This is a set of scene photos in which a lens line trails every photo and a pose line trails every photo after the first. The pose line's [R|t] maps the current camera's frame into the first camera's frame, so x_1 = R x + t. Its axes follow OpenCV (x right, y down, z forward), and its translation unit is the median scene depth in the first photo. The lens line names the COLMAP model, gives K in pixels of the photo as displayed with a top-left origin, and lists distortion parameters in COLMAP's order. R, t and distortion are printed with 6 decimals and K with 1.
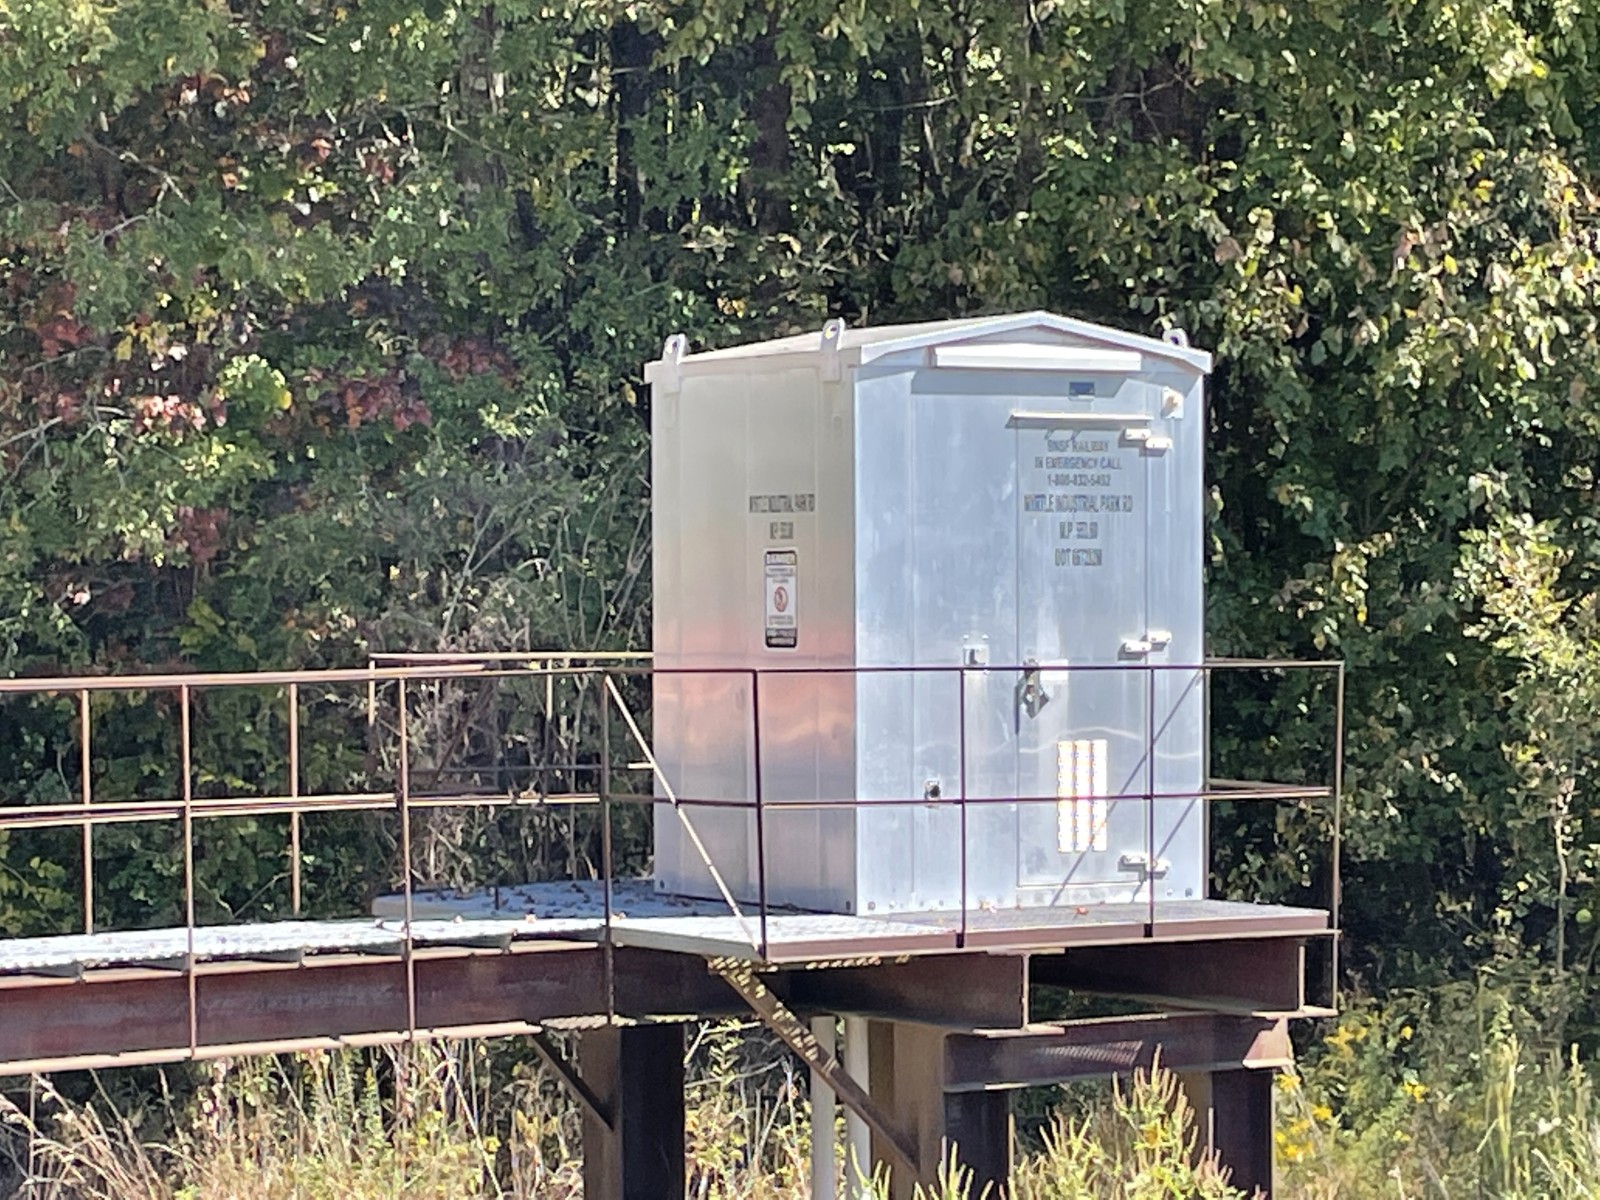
lens RADIAL K [[5357.1, 0, 799.8], [0, 5357.1, 599.5], [0, 0, 1]] dist [-0.612652, 0.000000]
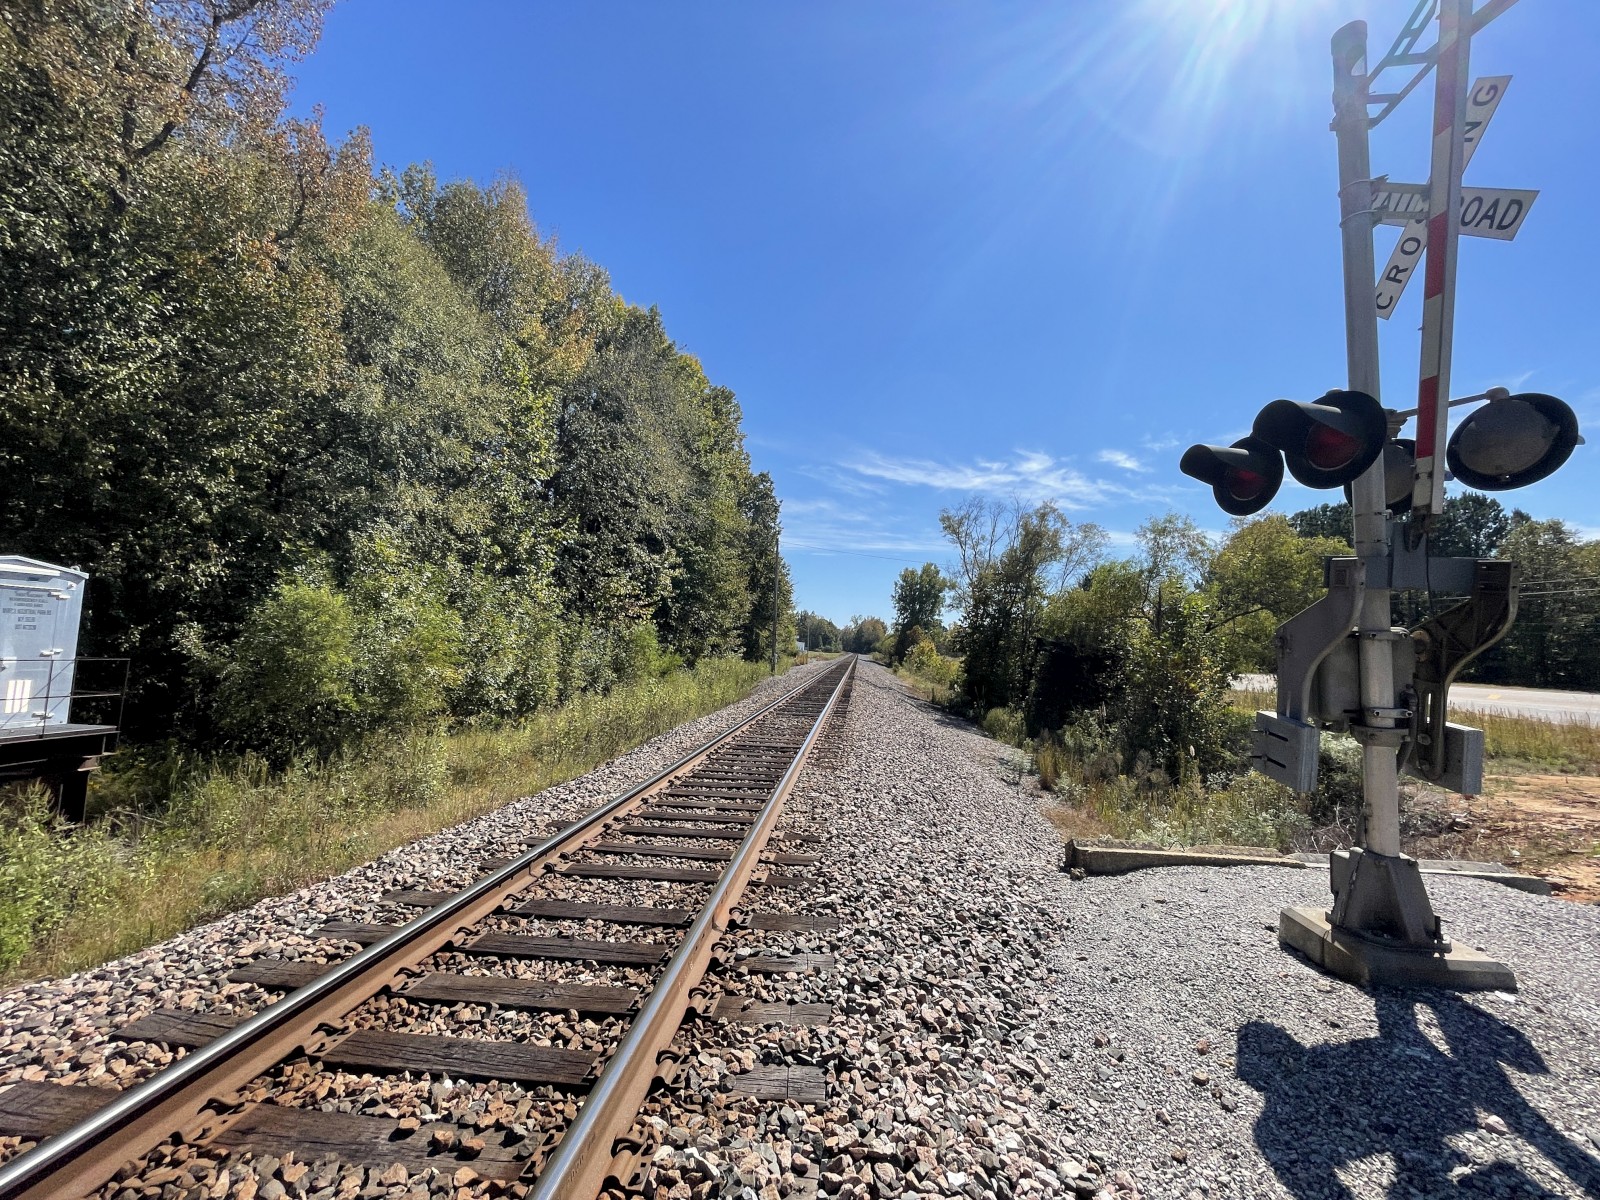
lens RADIAL K [[646.8, 0, 804.7], [0, 646.8, 598.9], [0, 0, 1]] dist [-0.000889, 0.000142]
pose [[0.609797, 0.088577, 0.787592, 0.028314], [-0.034178, 0.995750, -0.085526, -0.007613], [-0.791820, 0.025236, 0.610233, 0.337018]]
